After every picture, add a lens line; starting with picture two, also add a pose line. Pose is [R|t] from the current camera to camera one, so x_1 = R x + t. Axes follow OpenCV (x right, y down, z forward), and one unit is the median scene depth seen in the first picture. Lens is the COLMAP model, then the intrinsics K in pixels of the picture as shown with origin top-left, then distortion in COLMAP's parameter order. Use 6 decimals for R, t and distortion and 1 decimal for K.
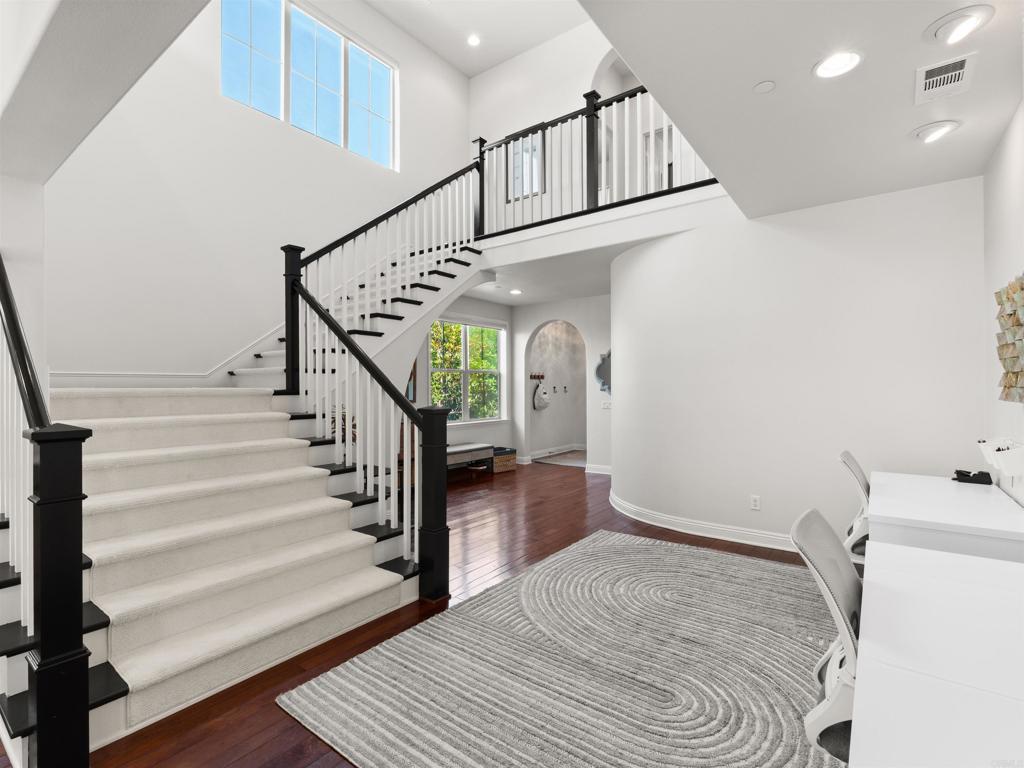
lens RADIAL K [[491.3, 0, 504.6], [0, 491.3, 386.0], [0, 0, 1]] dist [-0.004953, -0.000246]
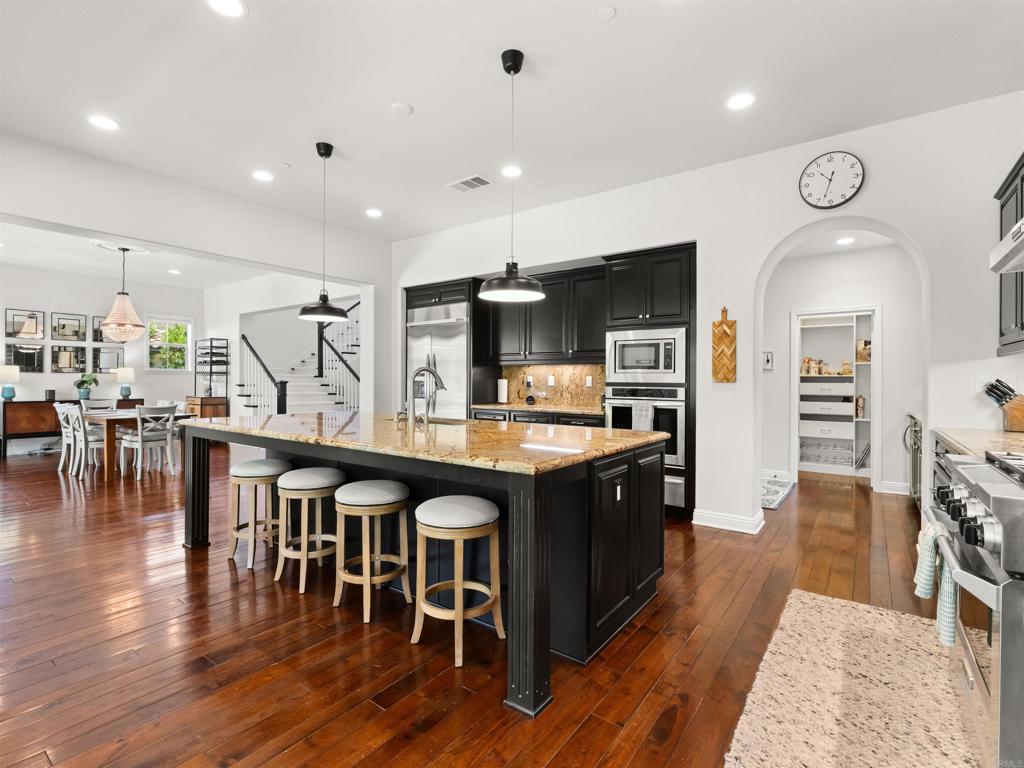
lens RADIAL K [[491.3, 0, 510.9], [0, 491.3, 379.2], [0, 0, 1]] dist [-0.004953, -0.000246]
pose [[0.999521, 0.004120, 0.030673, 0.491196], [-0.004032, 0.999988, -0.002924, 0.029733], [-0.030685, 0.002799, 0.999525, -1.602148]]
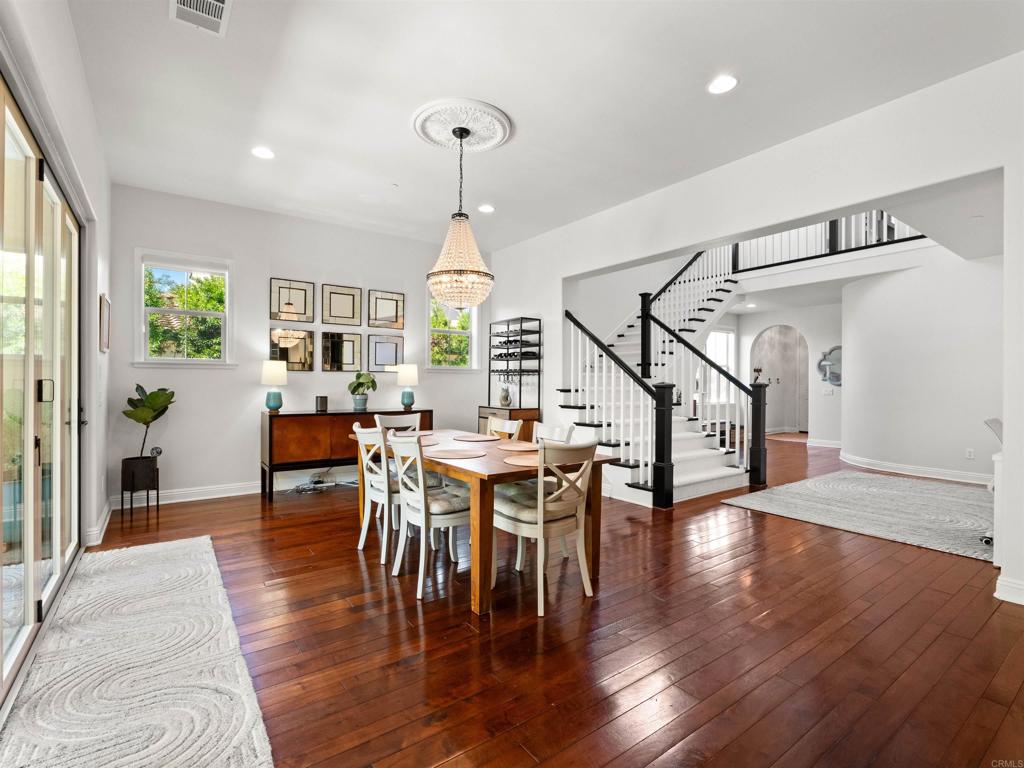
lens RADIAL K [[491.3, 0, 511.8], [0, 491.3, 383.4], [0, 0, 1]] dist [-0.004953, -0.000246]
pose [[0.960992, 0.003549, -0.276554, -0.388705], [-0.003640, 0.999993, 0.000186, 0.035554], [0.276553, 0.000828, 0.960998, -0.765736]]
